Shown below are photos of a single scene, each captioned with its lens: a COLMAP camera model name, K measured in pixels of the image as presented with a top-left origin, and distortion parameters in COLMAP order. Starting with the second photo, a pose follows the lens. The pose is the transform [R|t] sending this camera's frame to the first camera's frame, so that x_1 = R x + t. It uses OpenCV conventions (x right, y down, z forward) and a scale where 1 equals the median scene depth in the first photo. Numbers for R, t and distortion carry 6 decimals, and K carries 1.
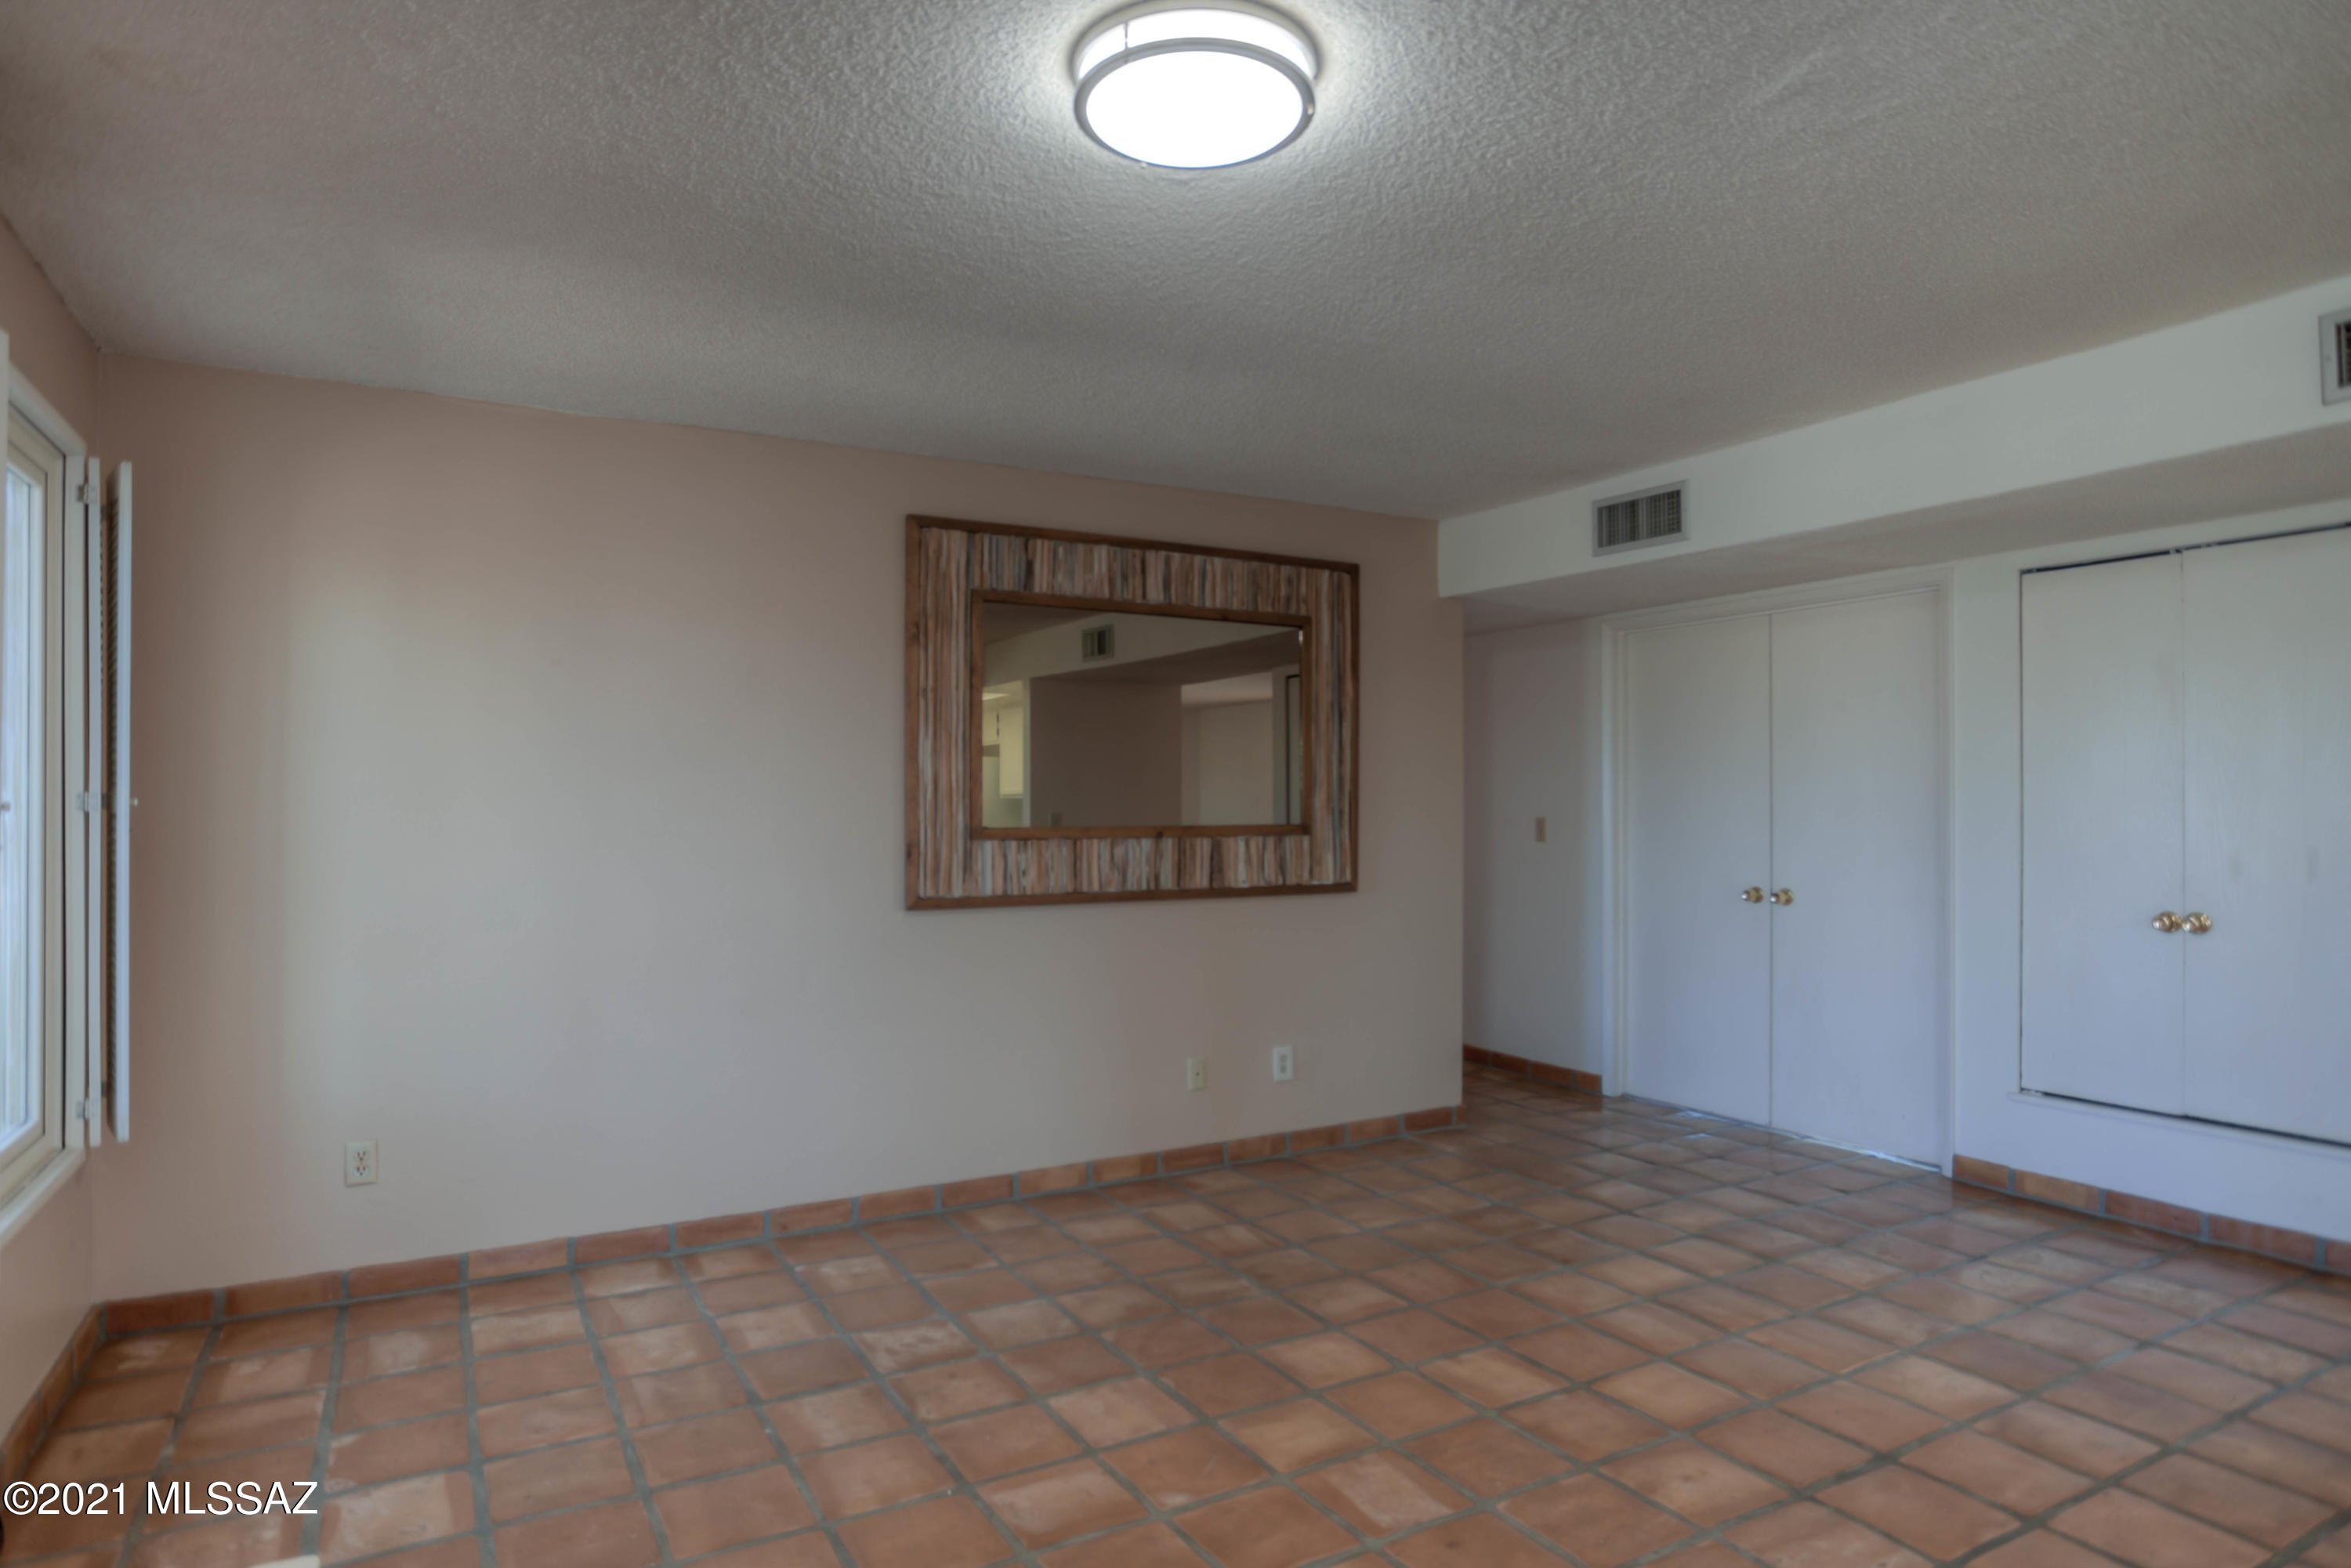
lens RADIAL K [[1369.6, 0, 1175.5], [0, 1369.6, 784.0], [0, 0, 1]] dist [-0.021274, 0.000339]
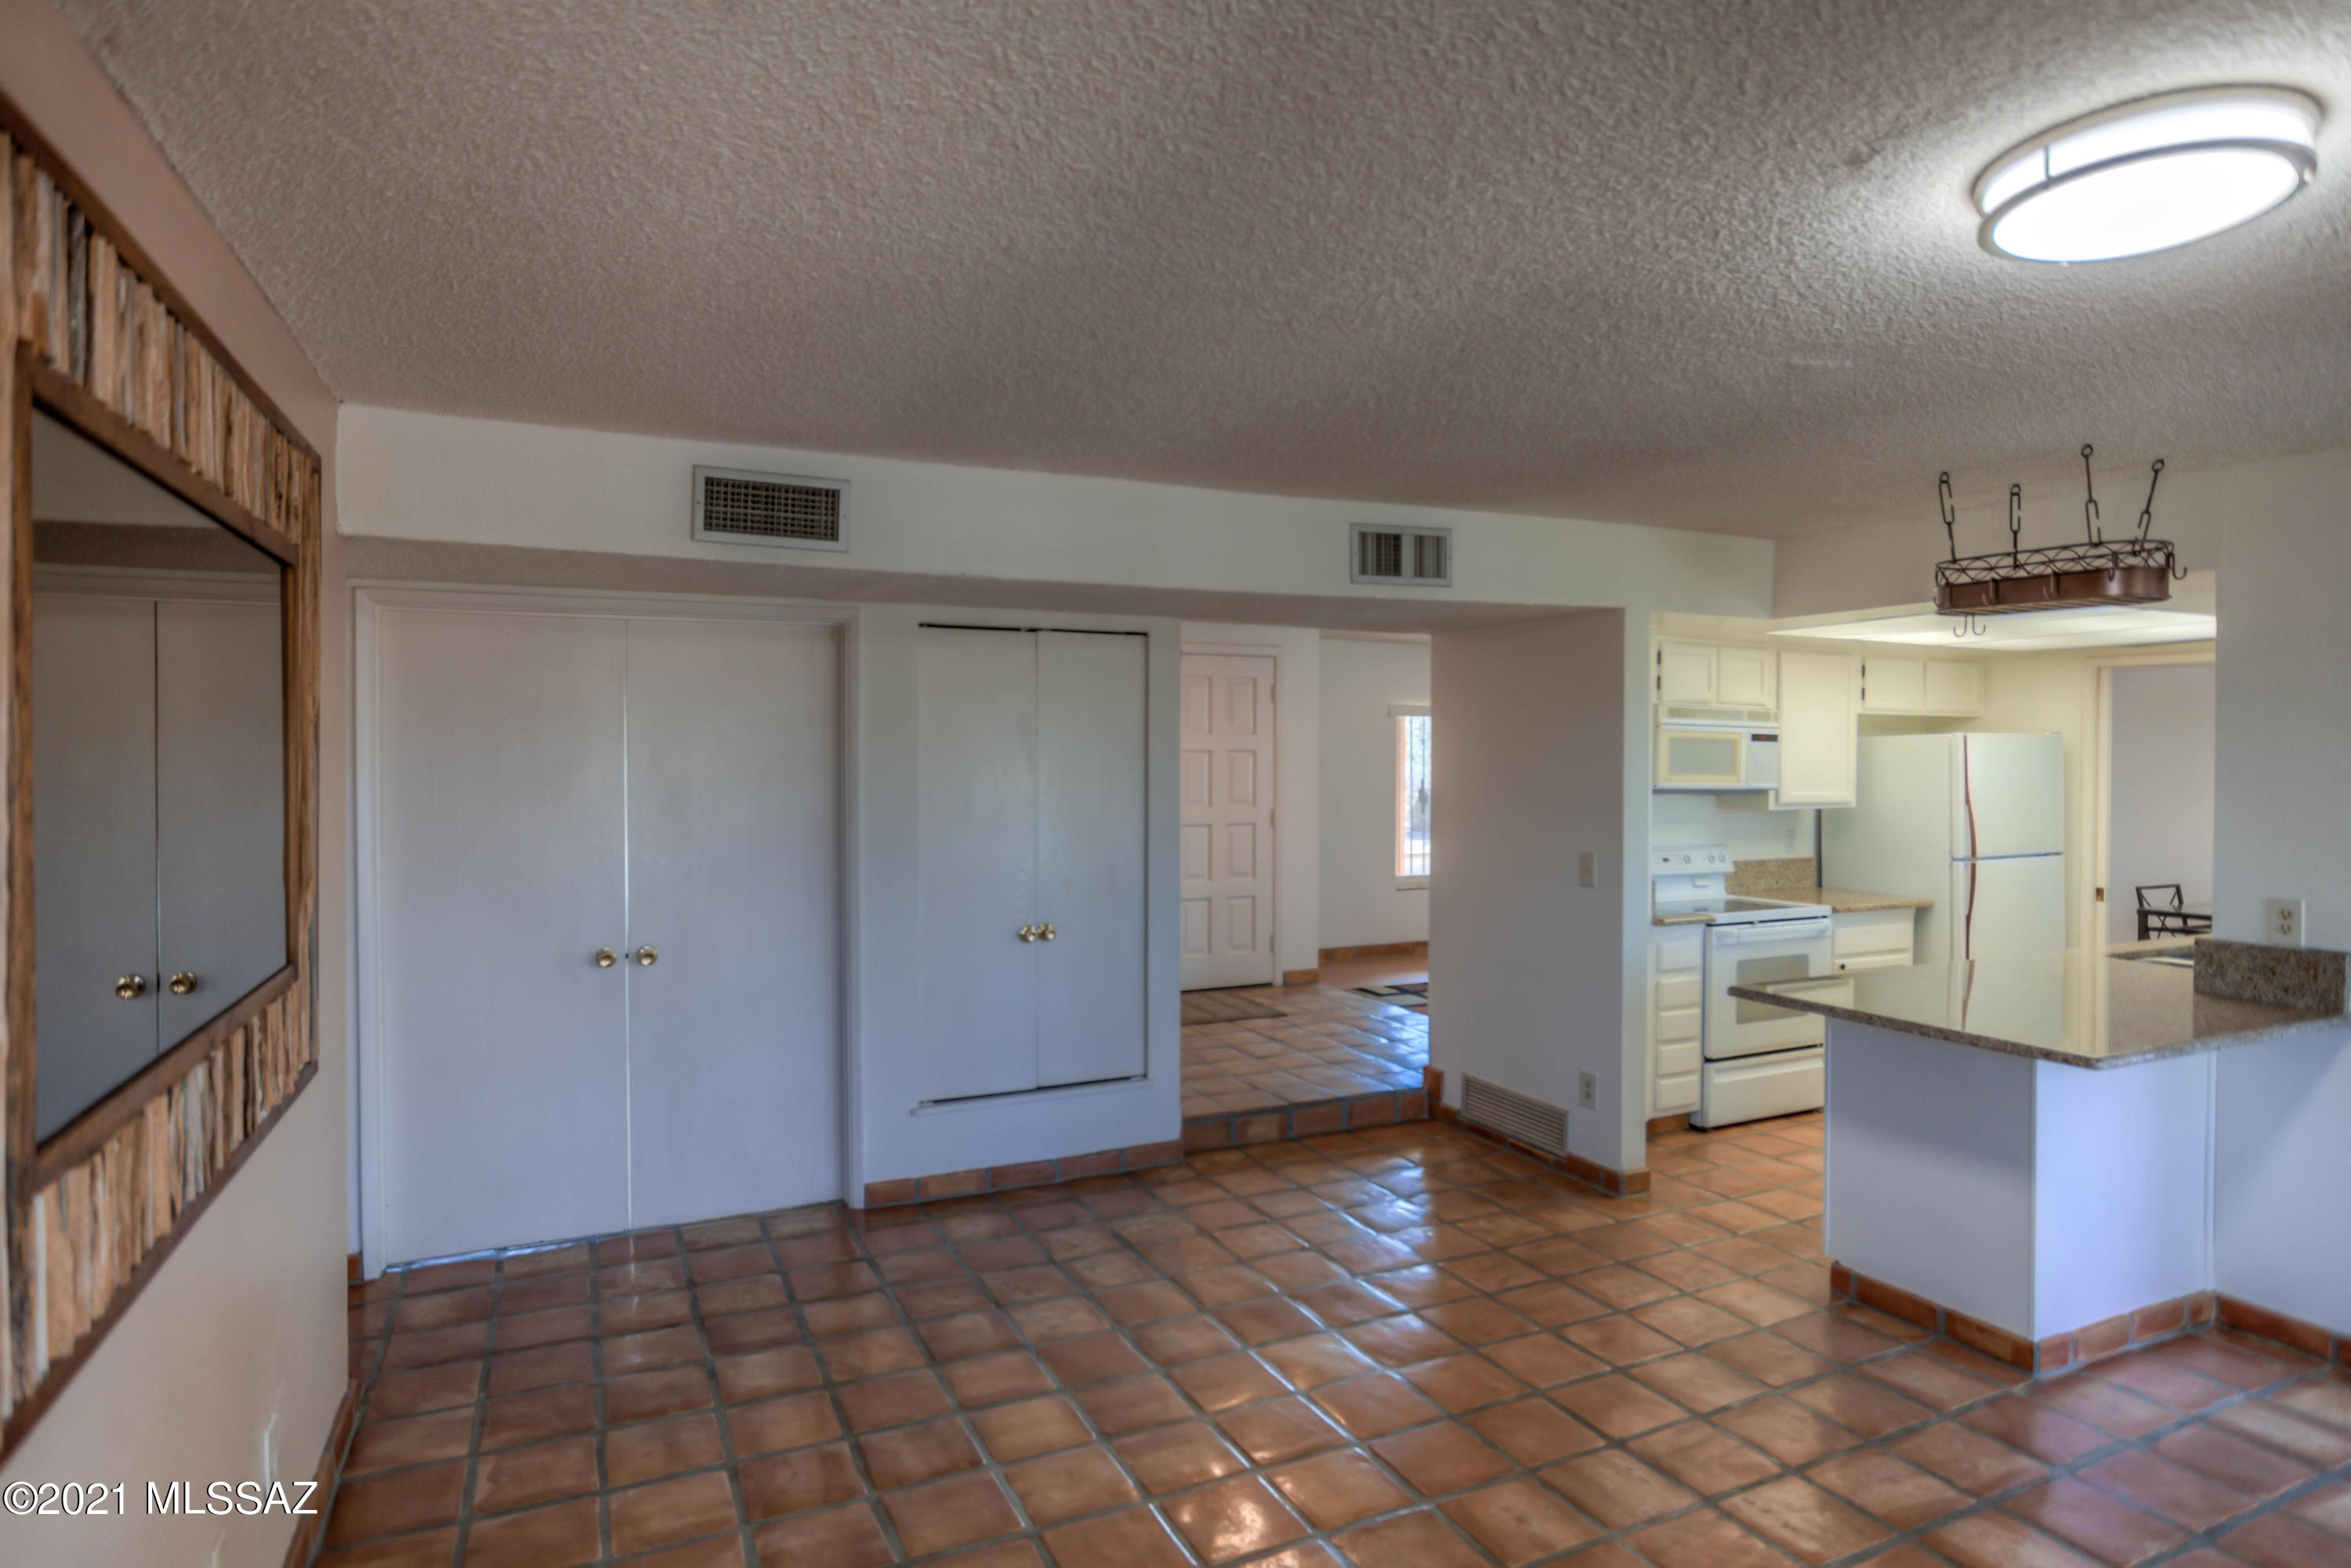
lens RADIAL K [[1287.5, 0, 1175.5], [0, 1287.5, 784.0], [0, 0, 1]] dist [-0.034337, -0.000341]
pose [[0.085548, -0.021829, 0.996095, -0.394538], [-0.010109, 0.999689, 0.022776, -0.059111], [-0.996283, -0.012018, 0.085301, 0.743776]]
